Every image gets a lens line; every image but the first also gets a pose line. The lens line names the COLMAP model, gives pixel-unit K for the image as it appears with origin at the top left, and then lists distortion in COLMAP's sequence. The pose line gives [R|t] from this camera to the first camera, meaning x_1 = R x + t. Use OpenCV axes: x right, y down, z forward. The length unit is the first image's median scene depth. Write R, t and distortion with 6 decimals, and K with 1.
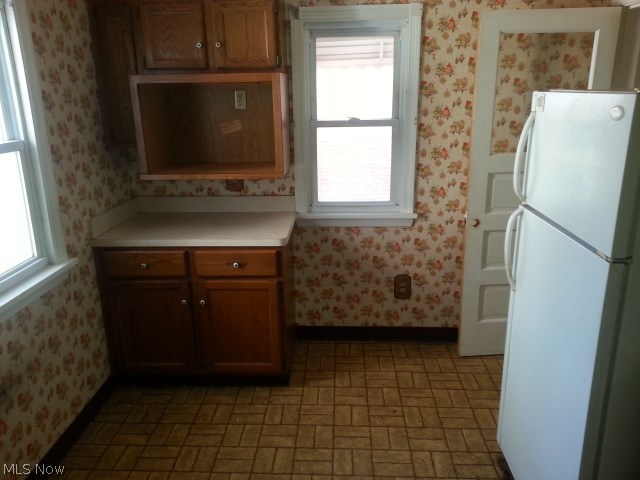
lens RADIAL K [[520.0, 0, 322.2], [0, 520.0, 240.8], [0, 0, 1]] dist [0.088617, -0.065041]
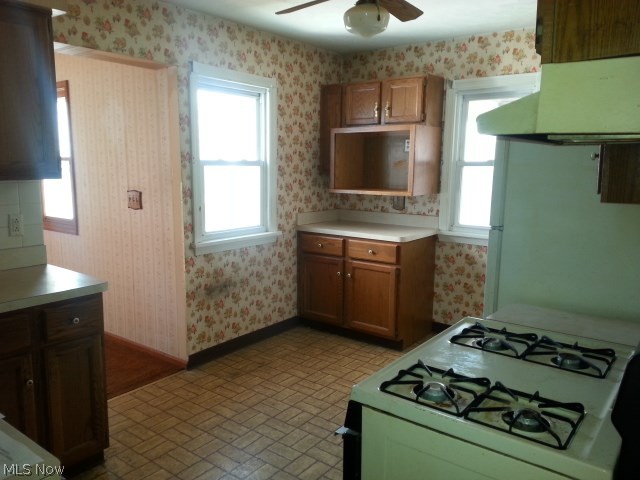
lens RADIAL K [[520.0, 0, 317.0], [0, 520.0, 240.5], [0, 0, 1]] dist [0.088617, -0.065041]
pose [[0.823504, 0.112043, -0.556136, 0.511015], [-0.181236, 0.980891, -0.070750, 0.143183], [0.537582, 0.159055, 0.828075, -0.292640]]
